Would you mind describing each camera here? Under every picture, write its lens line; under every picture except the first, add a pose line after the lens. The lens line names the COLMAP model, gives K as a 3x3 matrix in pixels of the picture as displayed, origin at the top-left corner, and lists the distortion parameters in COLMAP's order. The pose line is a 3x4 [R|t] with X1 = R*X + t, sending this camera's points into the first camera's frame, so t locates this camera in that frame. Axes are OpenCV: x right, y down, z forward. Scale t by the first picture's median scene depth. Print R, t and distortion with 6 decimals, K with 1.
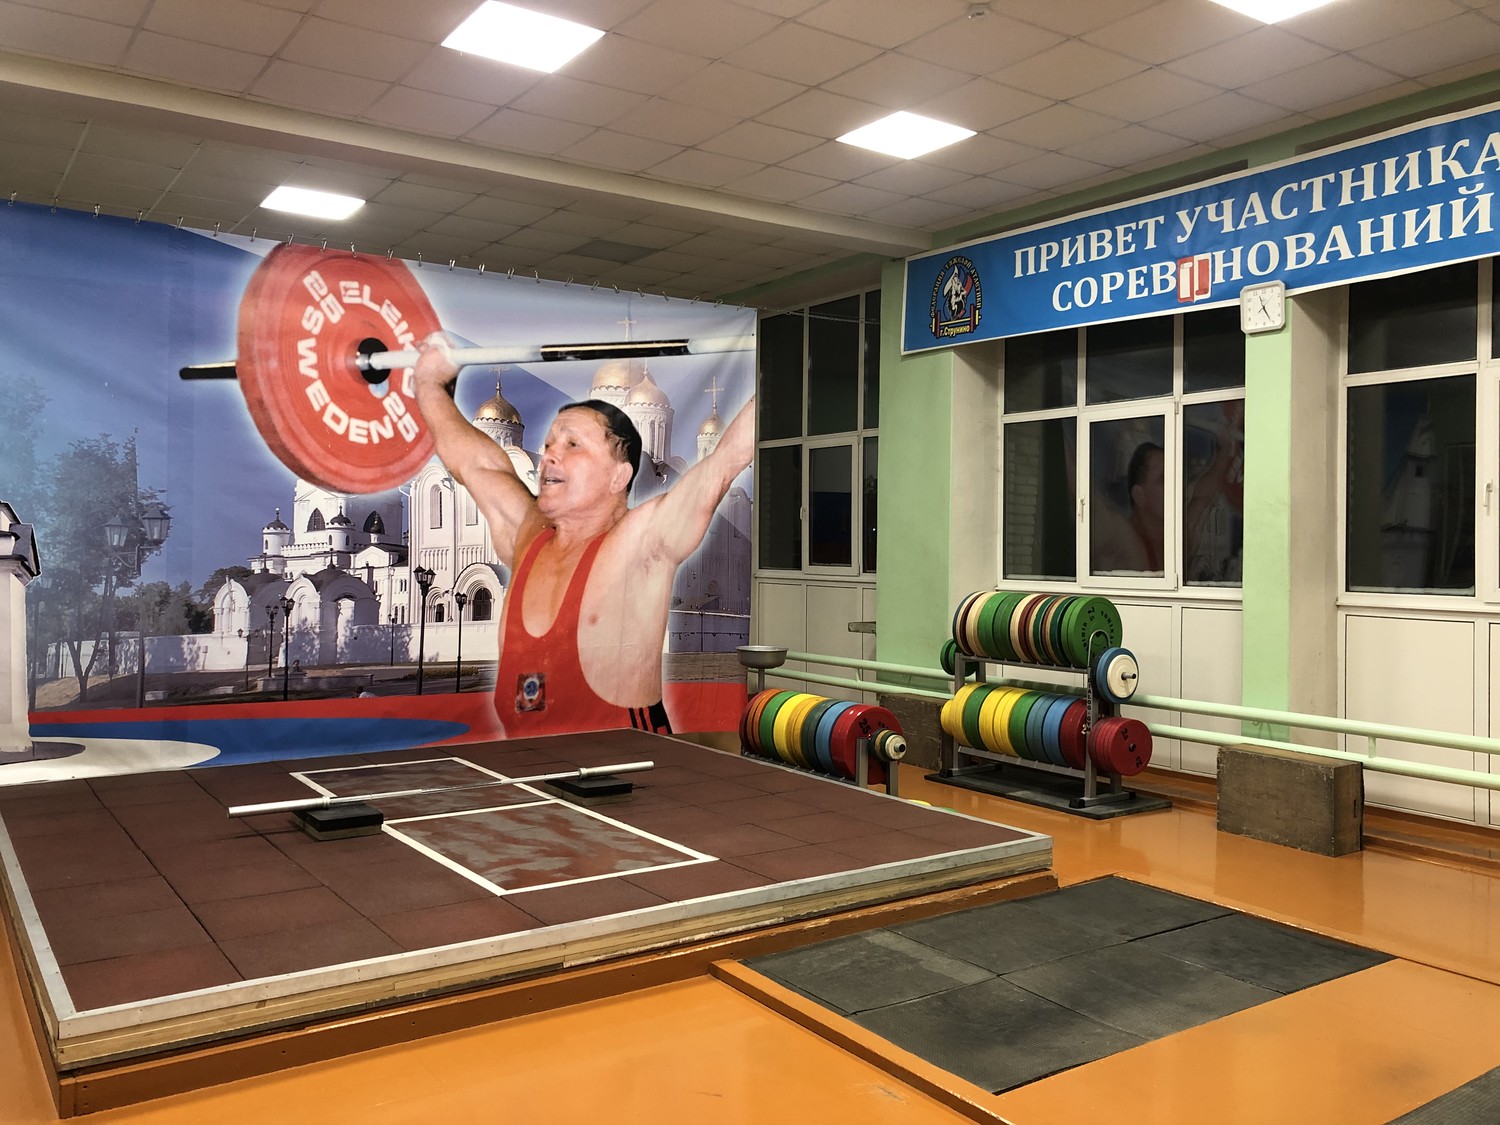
lens RADIAL K [[1273.8, 0, 784.6], [0, 1273.8, 590.9], [0, 0, 1]] dist [0.025384, -0.000599]
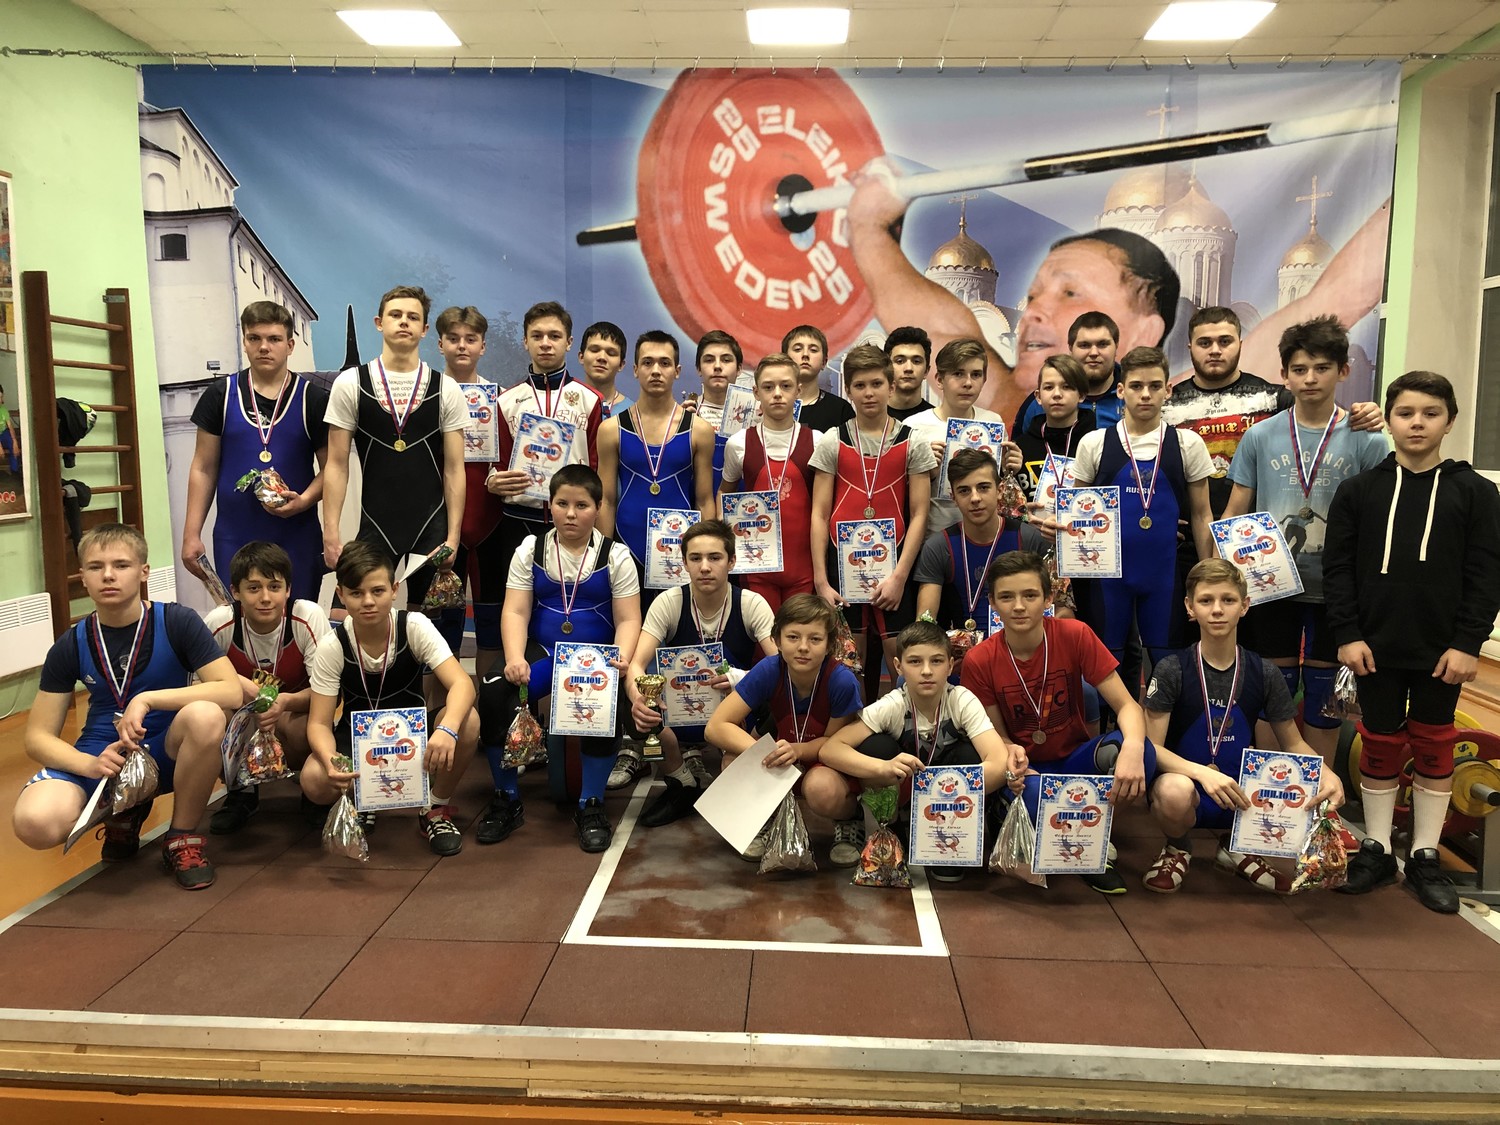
lens RADIAL K [[1273.8, 0, 745.8], [0, 1273.8, 568.6], [0, 0, 1]] dist [0.025384, -0.000599]
pose [[0.775378, 0.065647, -0.628076, 0.173625], [-0.024327, 0.996949, 0.074169, -0.009736], [0.631029, -0.042230, 0.774609, 0.347485]]
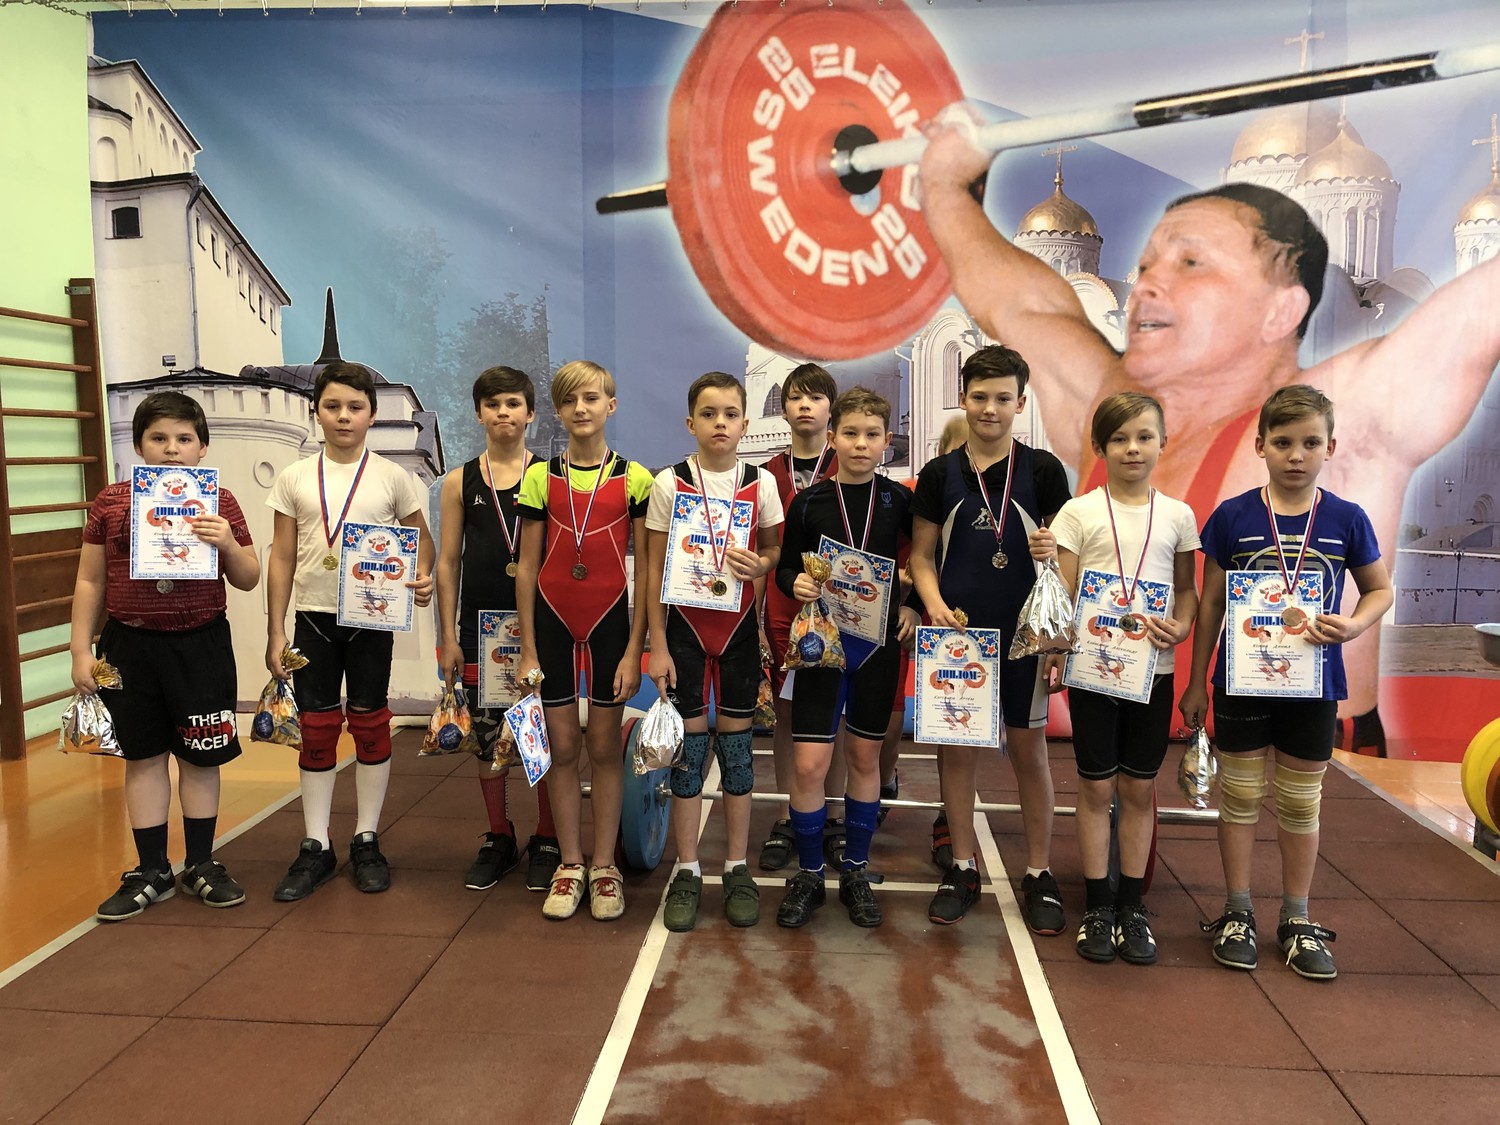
lens RADIAL K [[1273.8, 0, 743.4], [0, 1273.8, 539.5], [0, 0, 1]] dist [0.025384, -0.000599]
pose [[0.756426, 0.040572, -0.652820, 0.079756], [-0.017677, 0.998978, 0.041603, -0.007255], [0.653841, -0.019930, 0.756370, 0.448295]]
